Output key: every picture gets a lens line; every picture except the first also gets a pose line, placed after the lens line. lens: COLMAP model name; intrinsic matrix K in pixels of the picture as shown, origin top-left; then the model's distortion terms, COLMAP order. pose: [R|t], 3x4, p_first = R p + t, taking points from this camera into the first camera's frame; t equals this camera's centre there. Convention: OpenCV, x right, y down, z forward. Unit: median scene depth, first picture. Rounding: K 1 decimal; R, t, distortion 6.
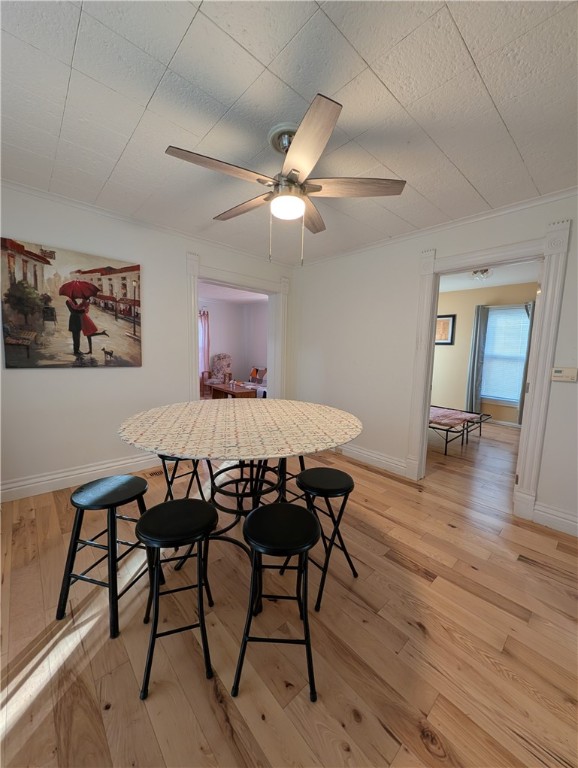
lens RADIAL K [[294.1, 0, 289.6], [0, 294.1, 383.3], [0, 0, 1]] dist [0.000213, 0.000023]
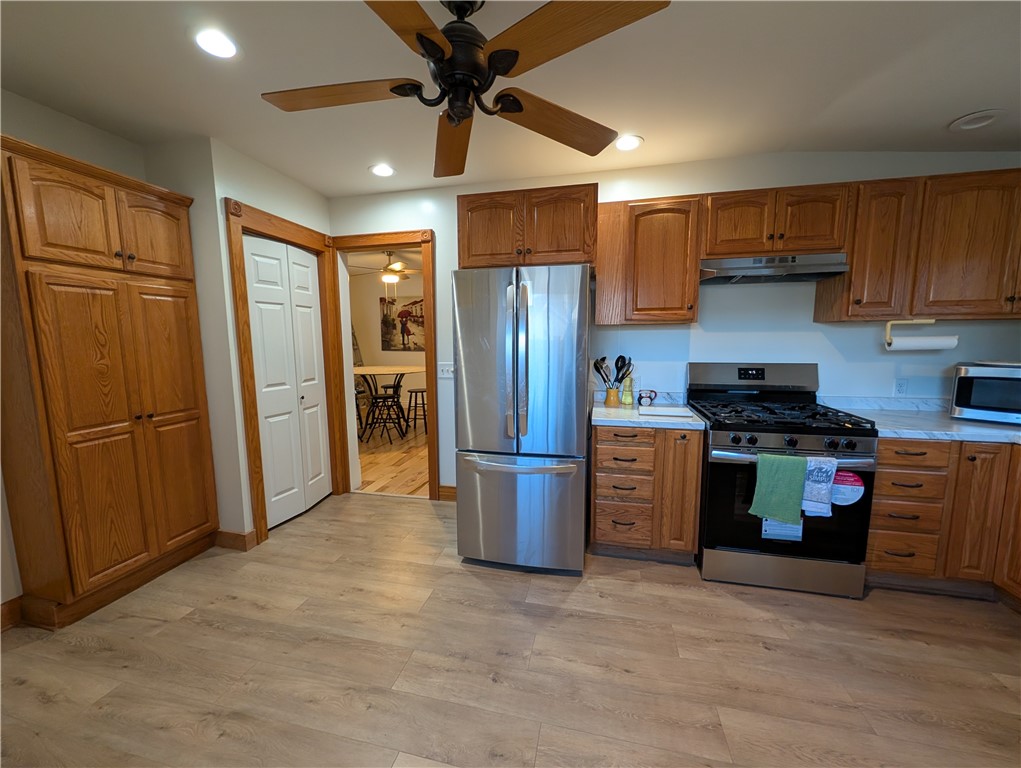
lens RADIAL K [[390.9, 0, 511.2], [0, 390.9, 384.6], [0, 0, 1]] dist [0.000213, 0.000023]
pose [[0.574109, 0.071390, -0.815660, 2.040174], [-0.080689, 0.996275, 0.030405, 0.040818], [0.814793, 0.048359, 0.577731, 0.020374]]
